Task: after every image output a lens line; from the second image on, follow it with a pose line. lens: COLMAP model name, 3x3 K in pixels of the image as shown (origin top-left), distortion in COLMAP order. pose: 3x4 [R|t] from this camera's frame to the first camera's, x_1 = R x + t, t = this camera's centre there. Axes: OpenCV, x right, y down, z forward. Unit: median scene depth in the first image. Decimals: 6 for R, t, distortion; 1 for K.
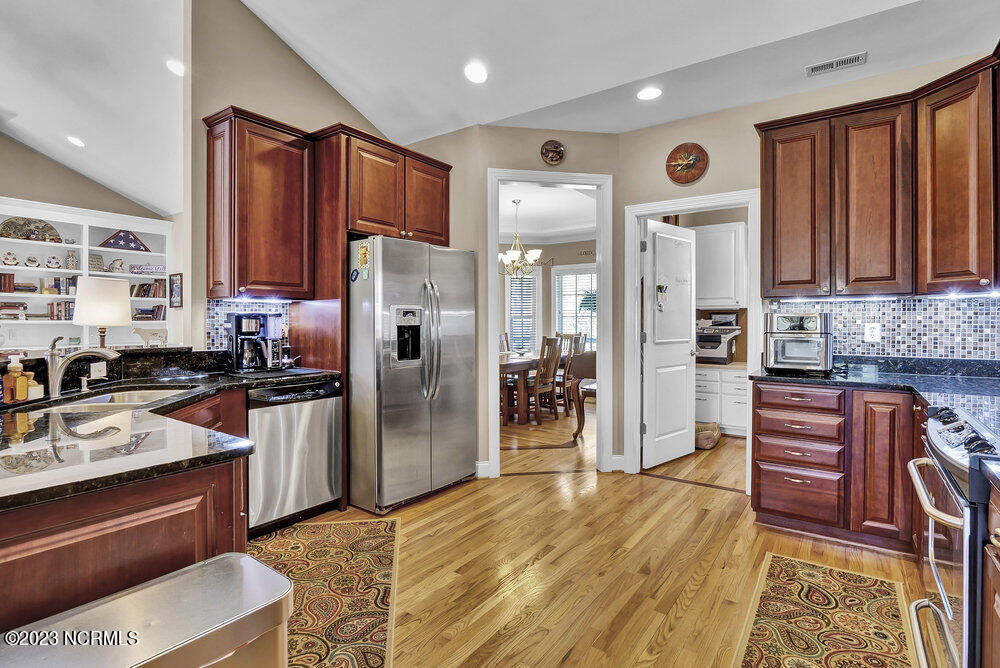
lens RADIAL K [[489.5, 0, 501.1], [0, 489.5, 325.2], [0, 0, 1]] dist [0.011022, 0.000424]
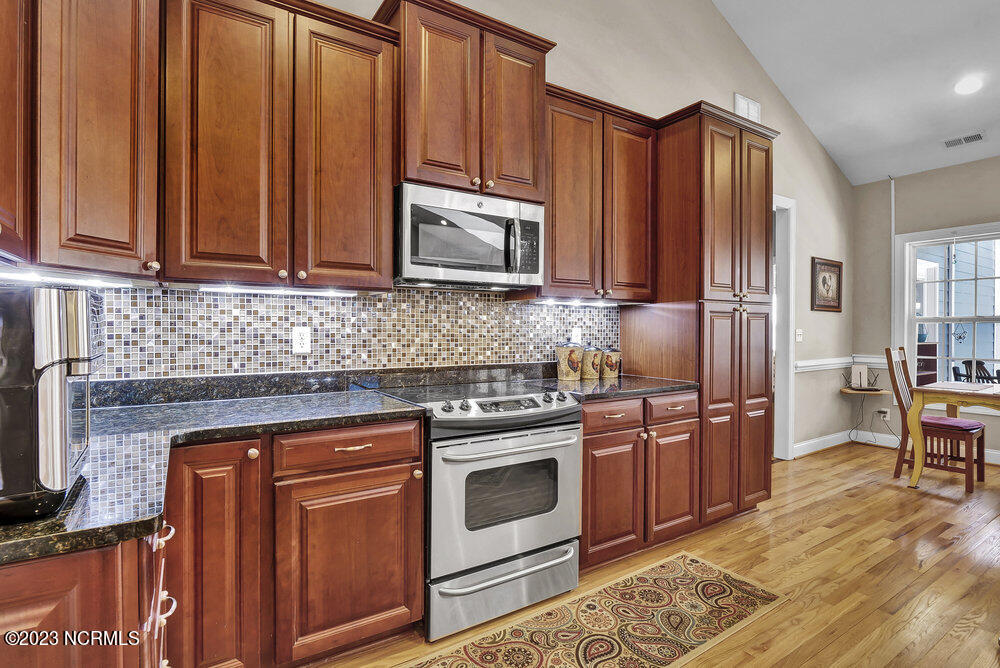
lens RADIAL K [[489.5, 0, 498.4], [0, 489.5, 327.4], [0, 0, 1]] dist [0.011022, 0.000424]
pose [[-0.927990, -0.006214, 0.372553, 0.513901], [0.003418, 0.999677, 0.025187, -0.038016], [-0.372589, 0.024647, -0.927669, 1.965402]]
